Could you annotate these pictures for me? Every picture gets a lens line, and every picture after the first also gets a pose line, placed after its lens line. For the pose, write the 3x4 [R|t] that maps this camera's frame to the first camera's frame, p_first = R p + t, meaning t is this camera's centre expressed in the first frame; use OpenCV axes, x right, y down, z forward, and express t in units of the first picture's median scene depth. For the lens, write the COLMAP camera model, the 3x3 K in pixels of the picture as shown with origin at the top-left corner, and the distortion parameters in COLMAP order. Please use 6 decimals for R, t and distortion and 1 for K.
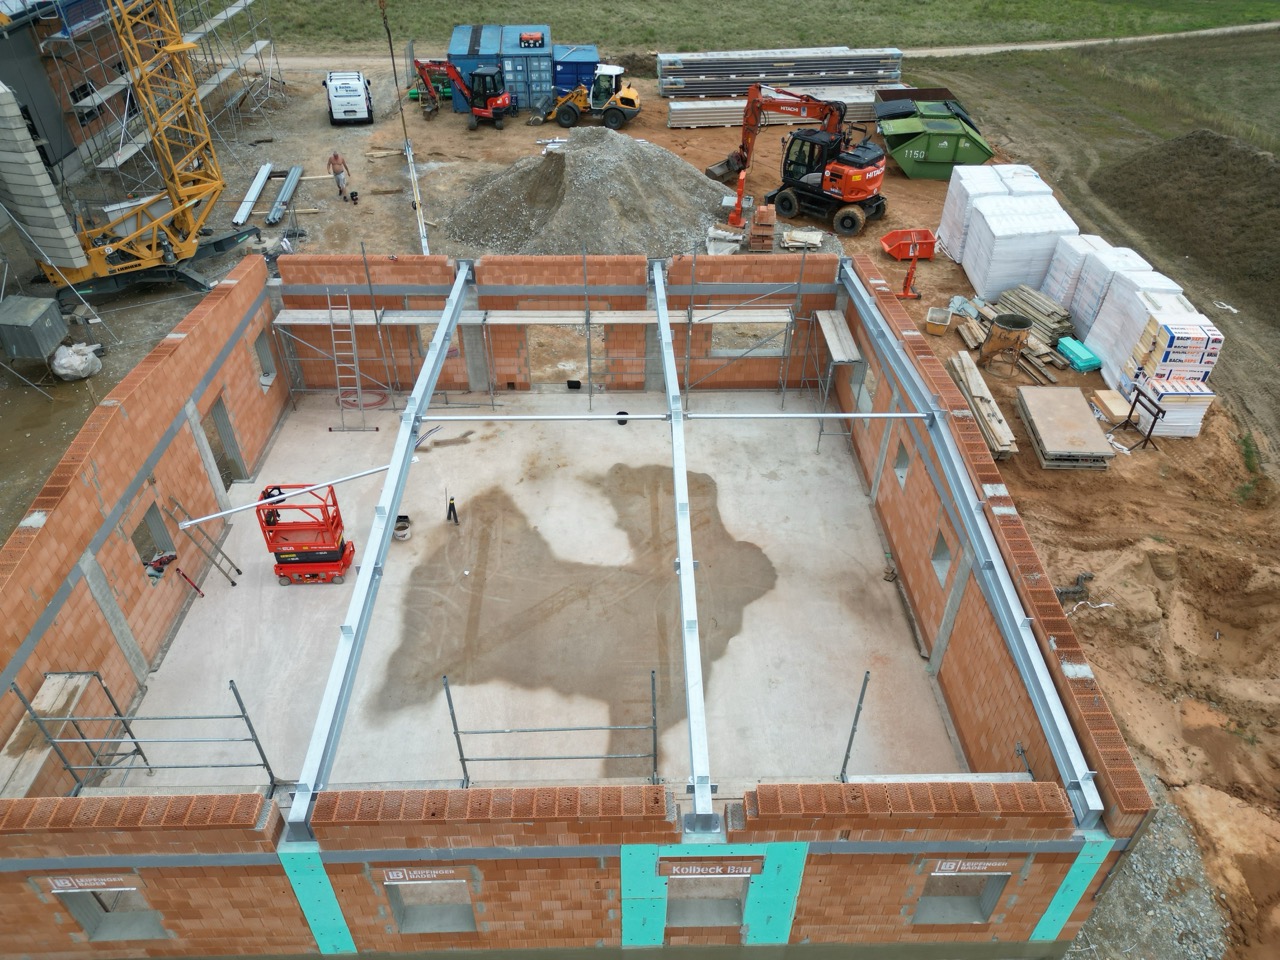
lens RADIAL K [[901.8, 0, 640.0], [0, 901.8, 480.0], [0, 0, 1]] dist [0.094118, -0.096444]
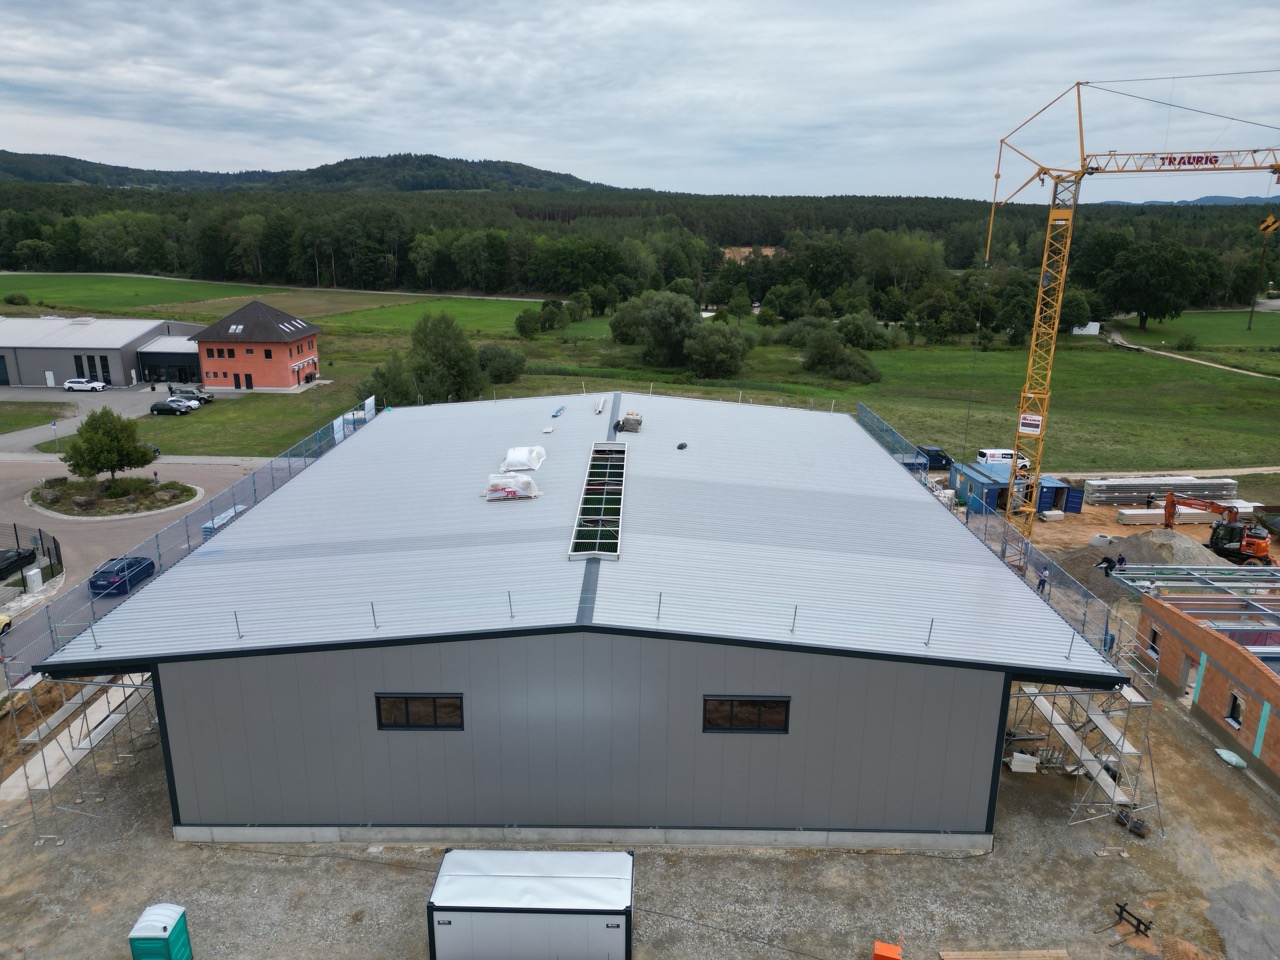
lens RADIAL K [[901.8, 0, 640.0], [0, 901.8, 480.0], [0, 0, 1]] dist [0.094118, -0.096444]
pose [[0.999699, 0.009692, -0.022523, -1.251927], [-0.017396, 0.927692, -0.372941, 0.273348], [0.017280, 0.373221, 0.927582, -0.913940]]
